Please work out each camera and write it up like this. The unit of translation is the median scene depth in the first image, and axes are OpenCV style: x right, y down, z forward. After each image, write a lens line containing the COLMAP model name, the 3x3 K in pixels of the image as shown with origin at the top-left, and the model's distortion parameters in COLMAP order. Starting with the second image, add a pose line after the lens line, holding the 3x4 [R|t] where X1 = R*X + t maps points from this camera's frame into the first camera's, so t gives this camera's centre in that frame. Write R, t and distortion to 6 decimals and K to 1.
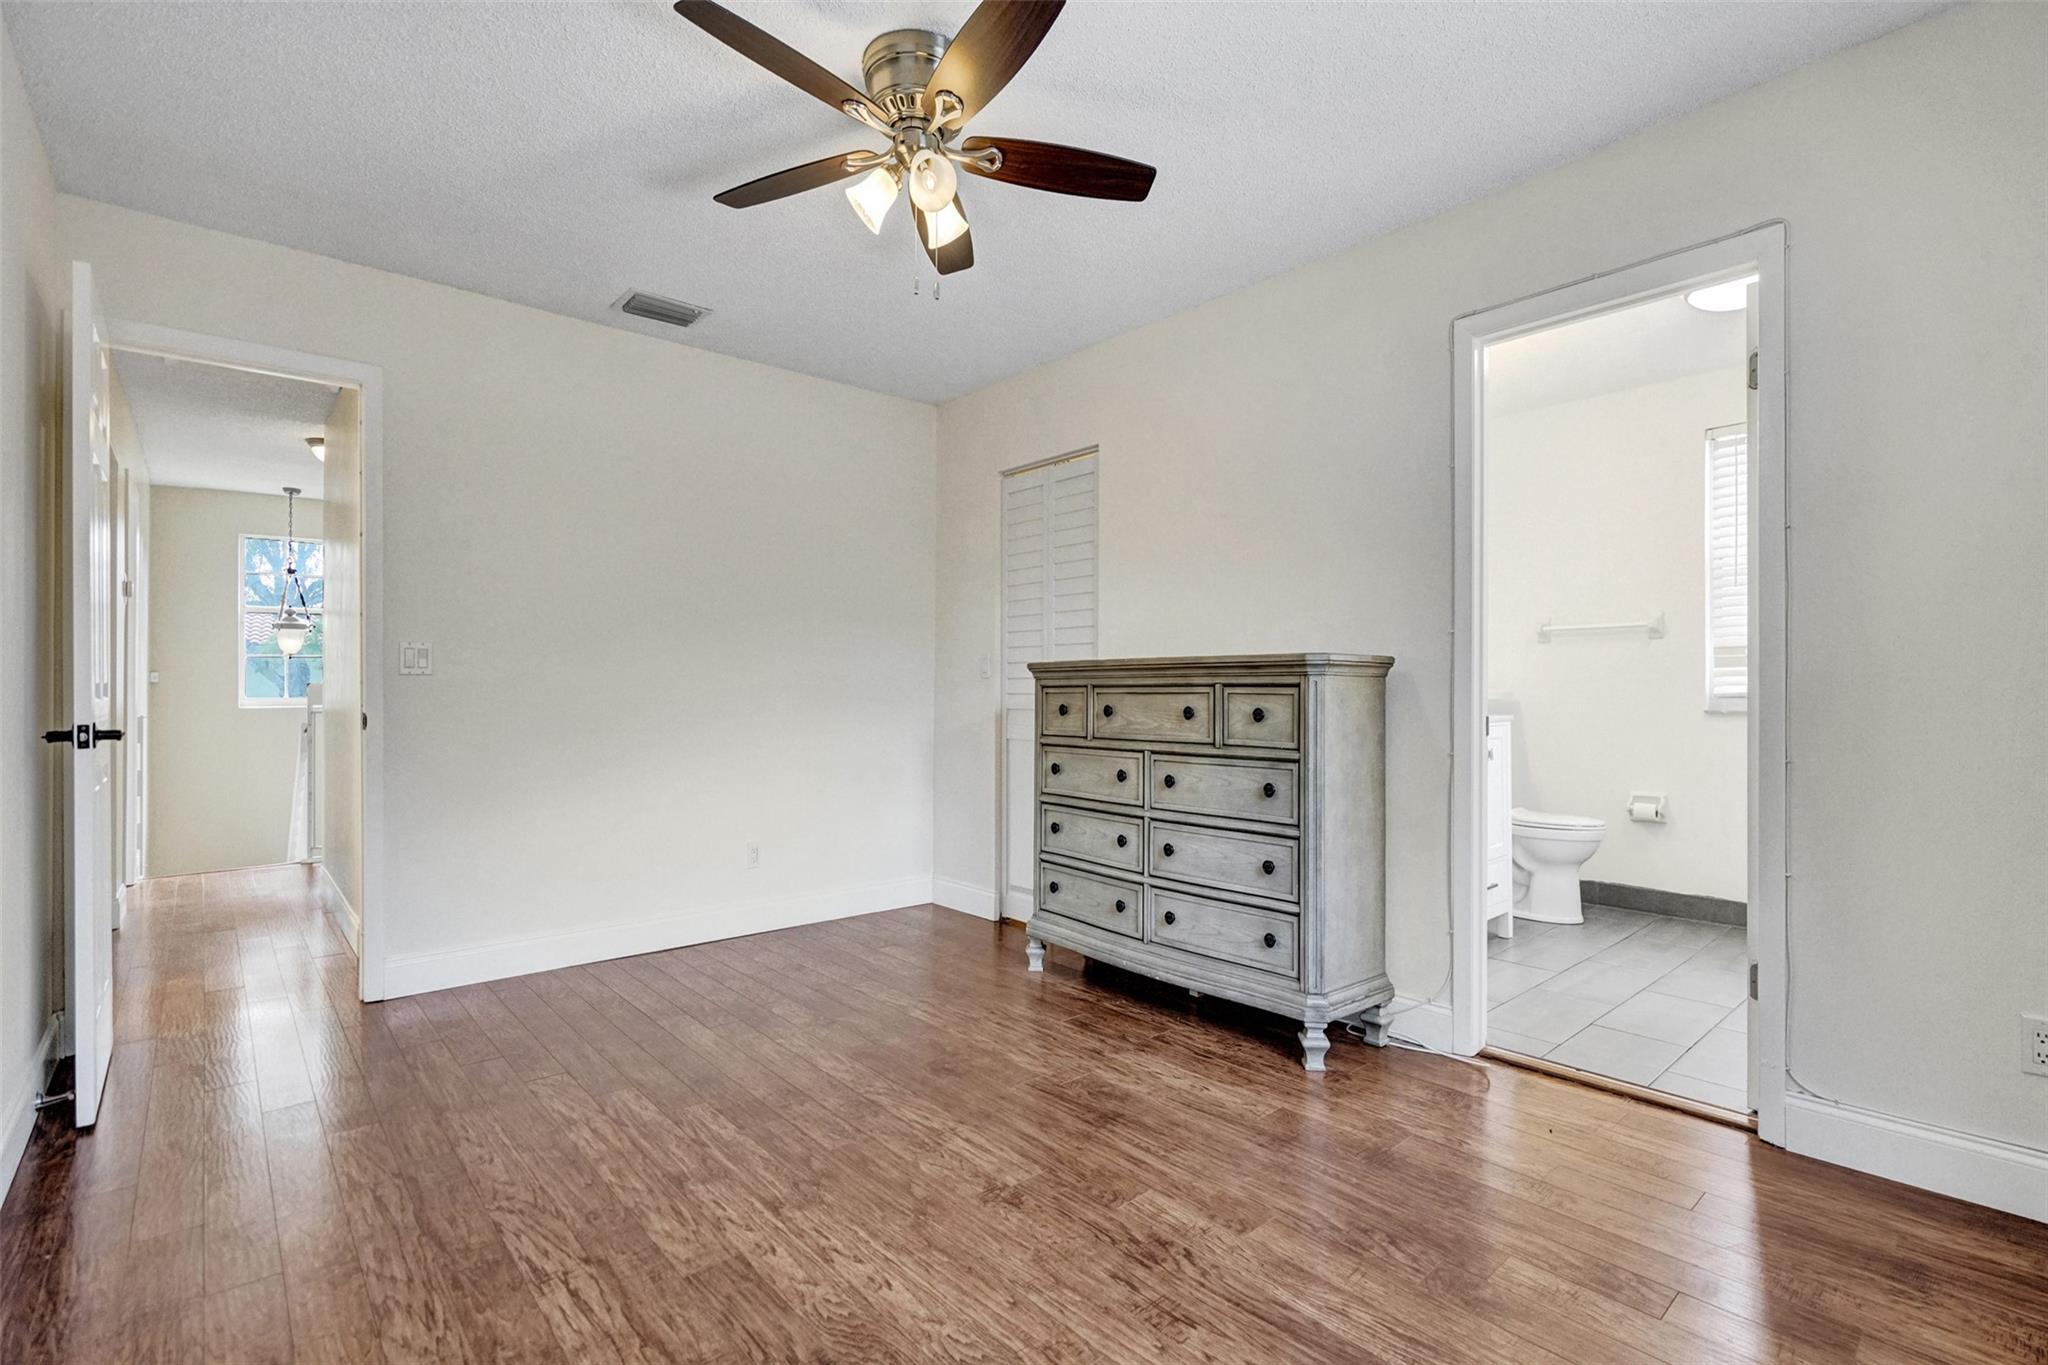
lens RADIAL K [[954.9, 0, 1024.0], [0, 954.9, 682.5], [0, 0, 1]] dist [-0.001786, 0.000094]
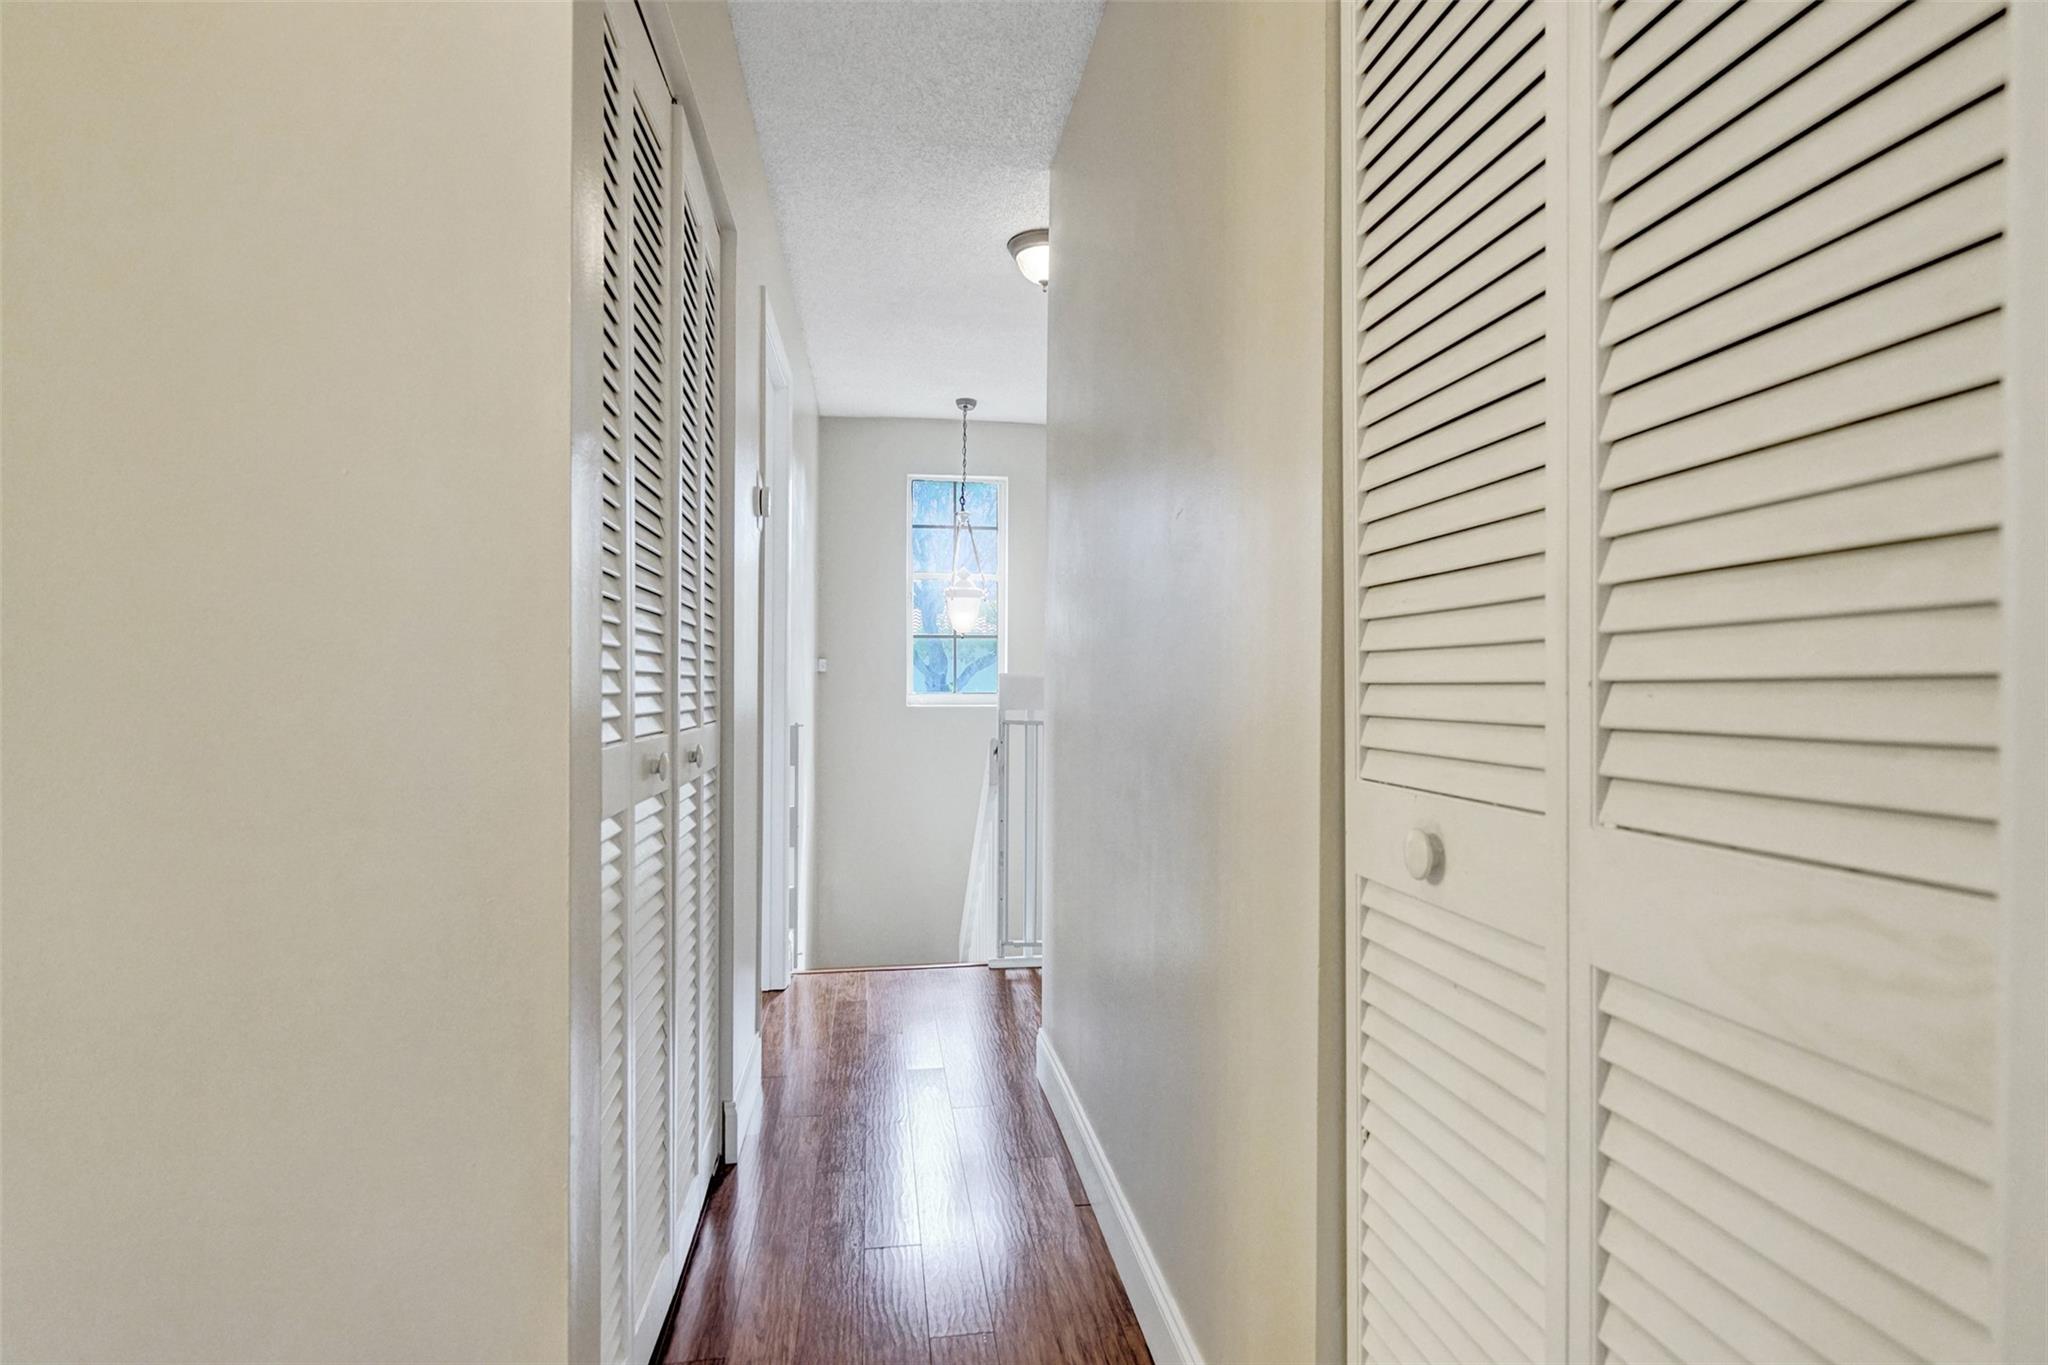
lens RADIAL K [[954.9, 0, 1024.0], [0, 954.9, 682.5], [0, 0, 1]] dist [-0.001786, 0.000094]
pose [[0.849285, 0.009552, -0.527848, -0.400827], [-0.005099, 0.999938, 0.009892, -0.000156], [0.527910, -0.005710, 0.849281, 0.471951]]
